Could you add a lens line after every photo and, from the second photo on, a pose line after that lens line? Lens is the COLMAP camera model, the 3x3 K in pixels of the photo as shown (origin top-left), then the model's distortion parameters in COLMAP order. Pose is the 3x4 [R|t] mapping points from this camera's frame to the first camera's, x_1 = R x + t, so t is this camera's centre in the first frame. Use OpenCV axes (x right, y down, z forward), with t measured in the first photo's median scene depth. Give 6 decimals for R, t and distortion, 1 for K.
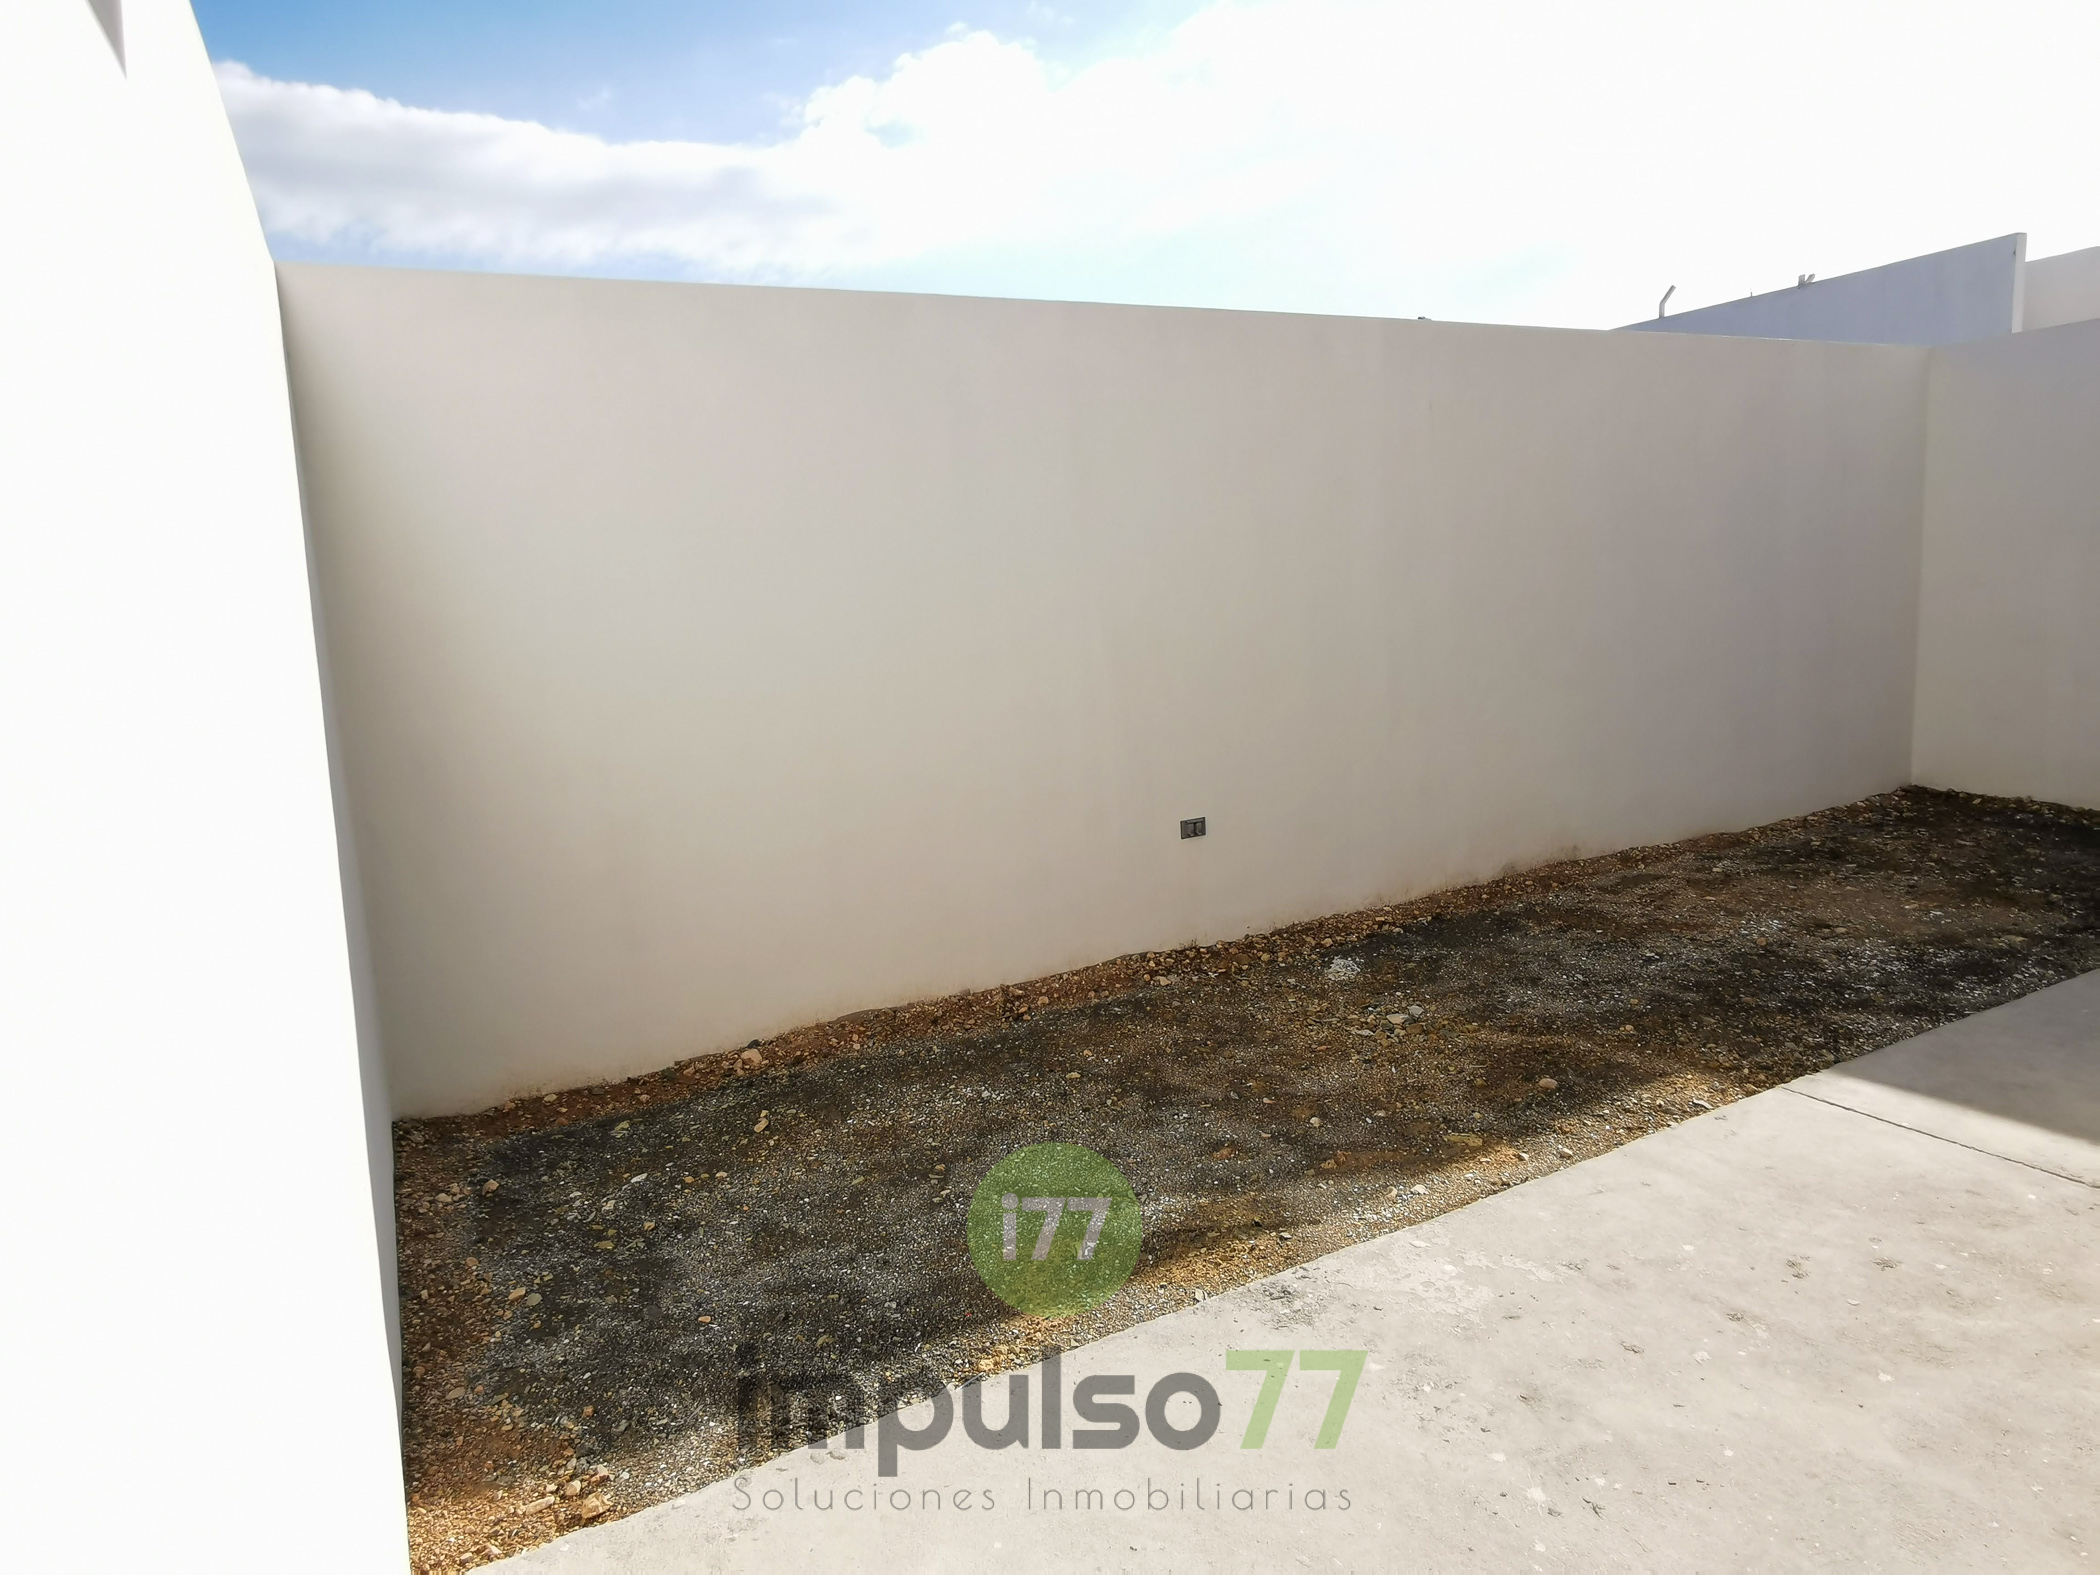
lens RADIAL K [[1264.6, 0, 1049.6], [0, 1264.6, 785.0], [0, 0, 1]] dist [-0.003350, -0.003757]
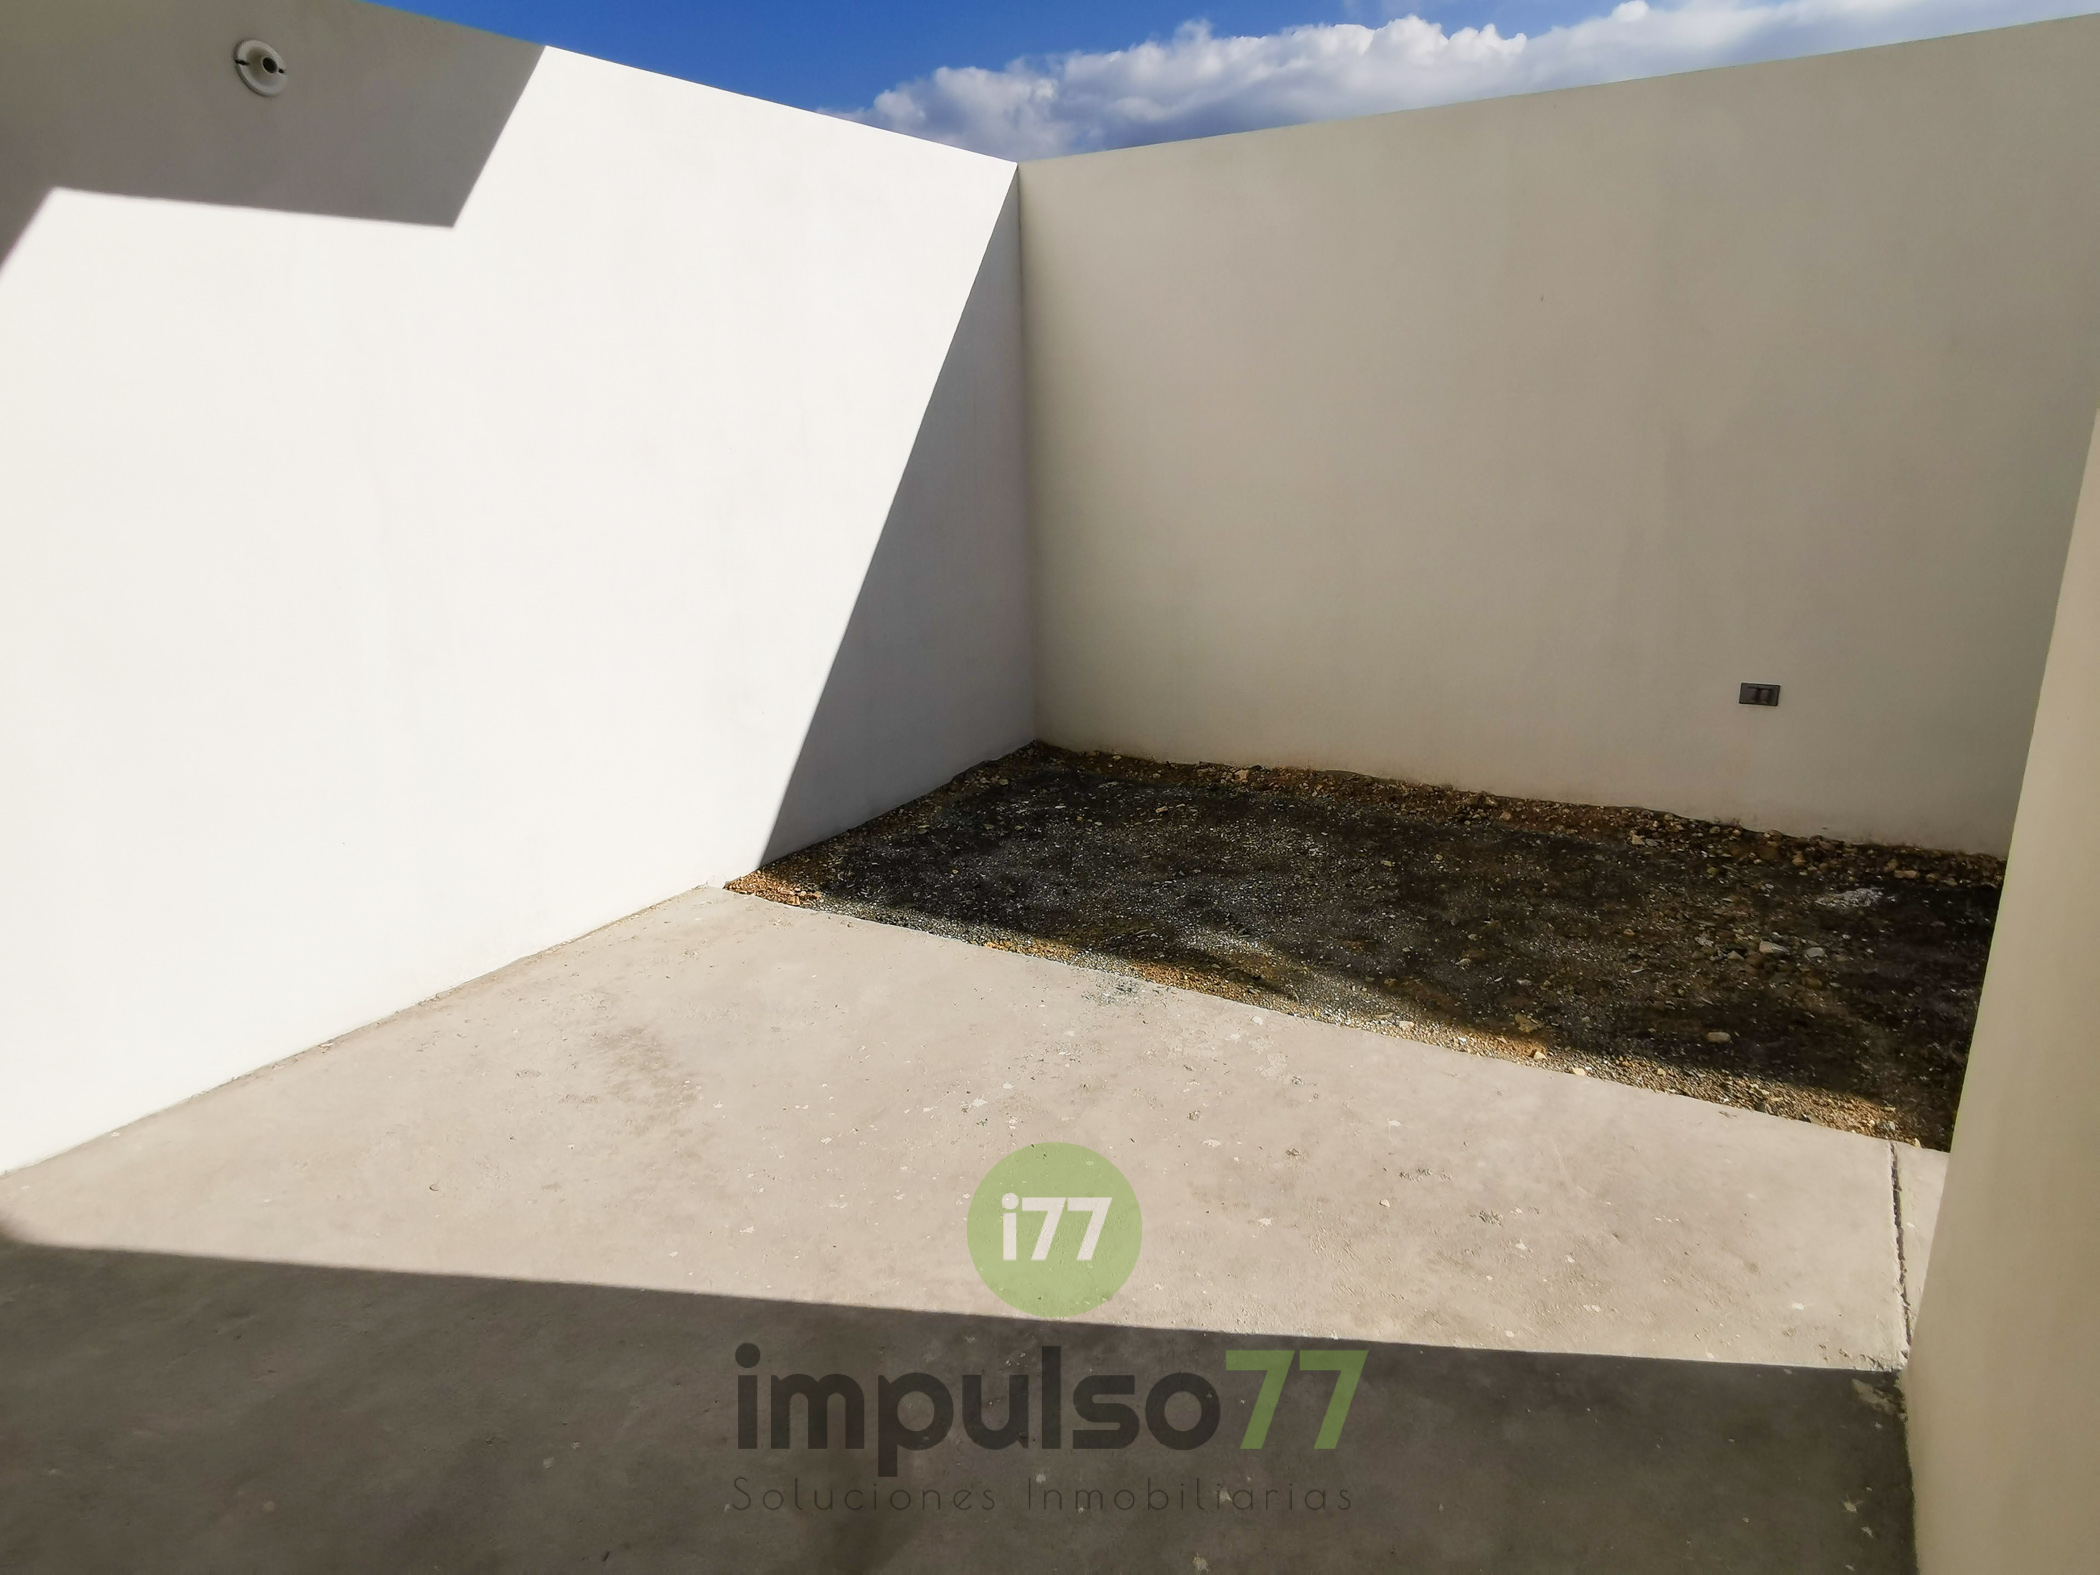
lens RADIAL K [[1264.6, 0, 1049.2], [0, 1264.6, 789.7], [0, 0, 1]] dist [-0.003350, -0.003757]
pose [[0.536150, 0.288915, -0.793140, 0.681313], [-0.135024, 0.956858, 0.257278, -0.074543], [0.833253, -0.030847, 0.552030, 0.128420]]
